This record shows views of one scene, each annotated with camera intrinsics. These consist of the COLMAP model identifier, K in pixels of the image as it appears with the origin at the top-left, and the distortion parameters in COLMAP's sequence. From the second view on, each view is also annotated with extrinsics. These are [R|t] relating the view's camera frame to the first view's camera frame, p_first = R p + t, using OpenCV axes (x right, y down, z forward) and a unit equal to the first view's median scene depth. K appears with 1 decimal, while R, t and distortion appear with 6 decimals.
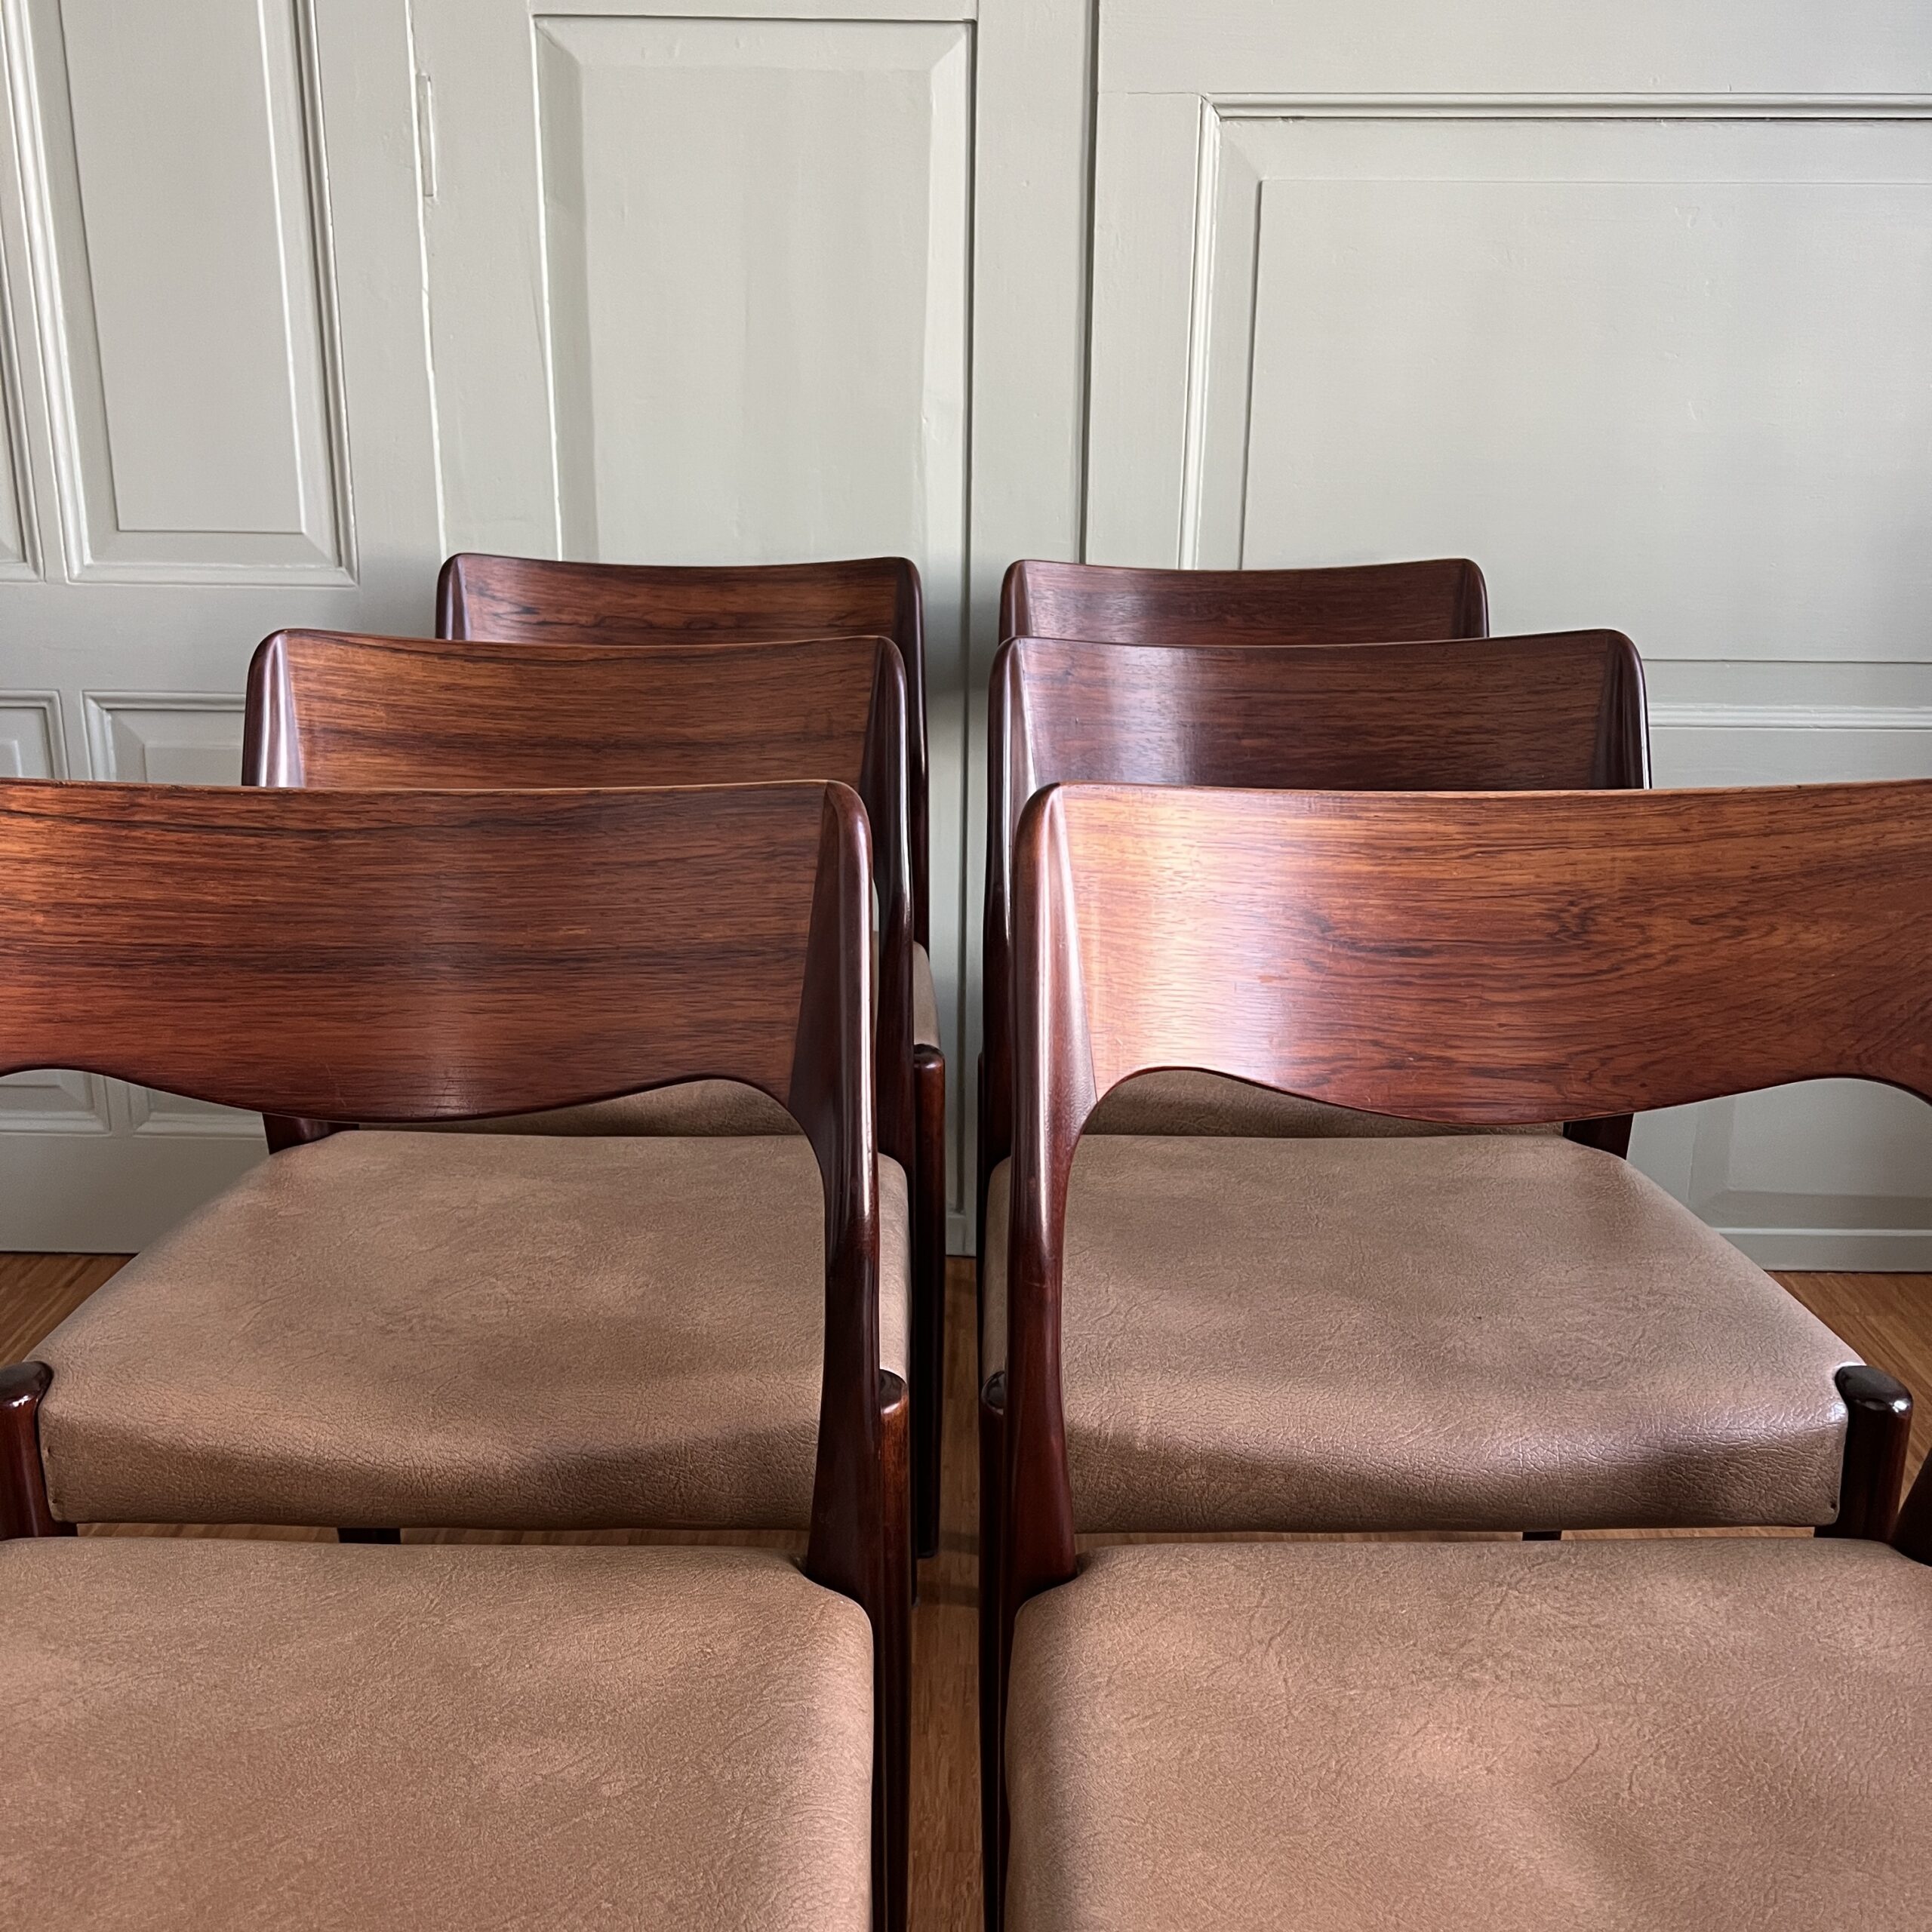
lens RADIAL K [[2141.7, 0, 966.0], [0, 2141.7, 966.0], [0, 0, 1]] dist [0.153453, -0.443525]
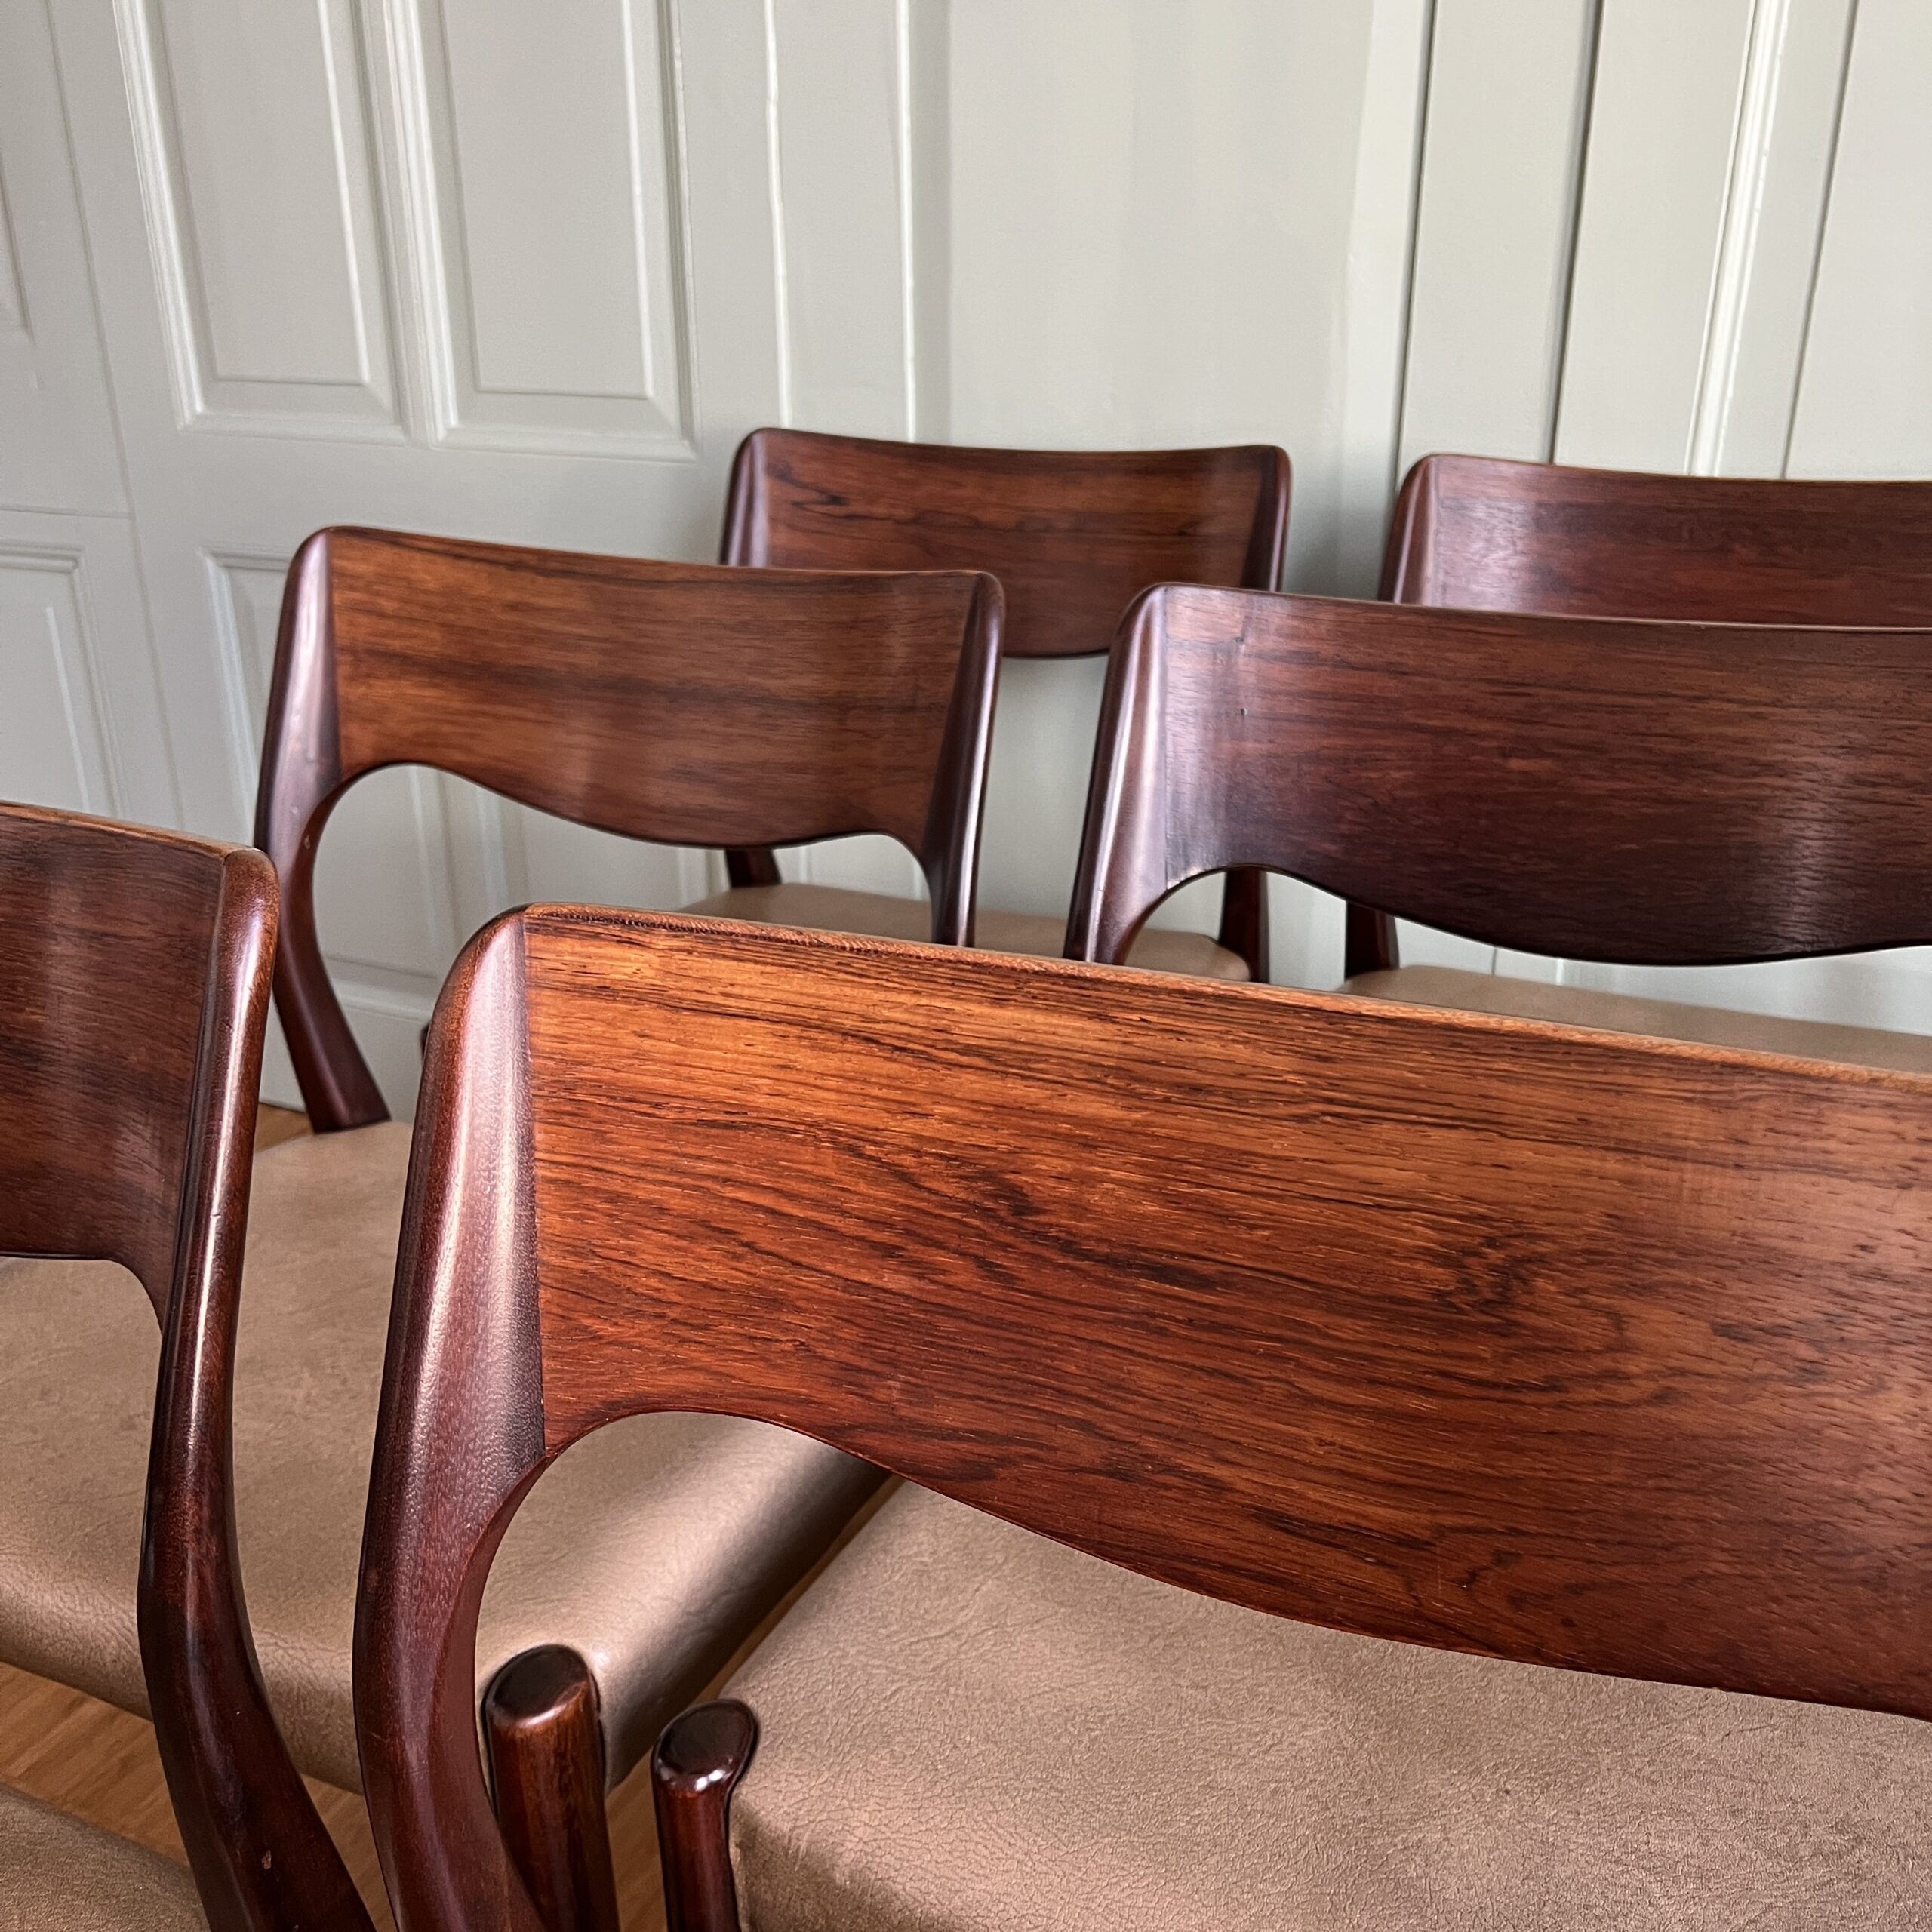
lens RADIAL K [[2044.5, 0, 965.5], [0, 2044.5, 1064.8], [0, 0, 1]] dist [0.125943, -0.360223]
pose [[0.905903, 0.150717, -0.395758, 0.354013], [-0.101023, 0.984456, 0.143667, -0.127384], [0.411259, -0.090168, 0.907048, 0.512297]]
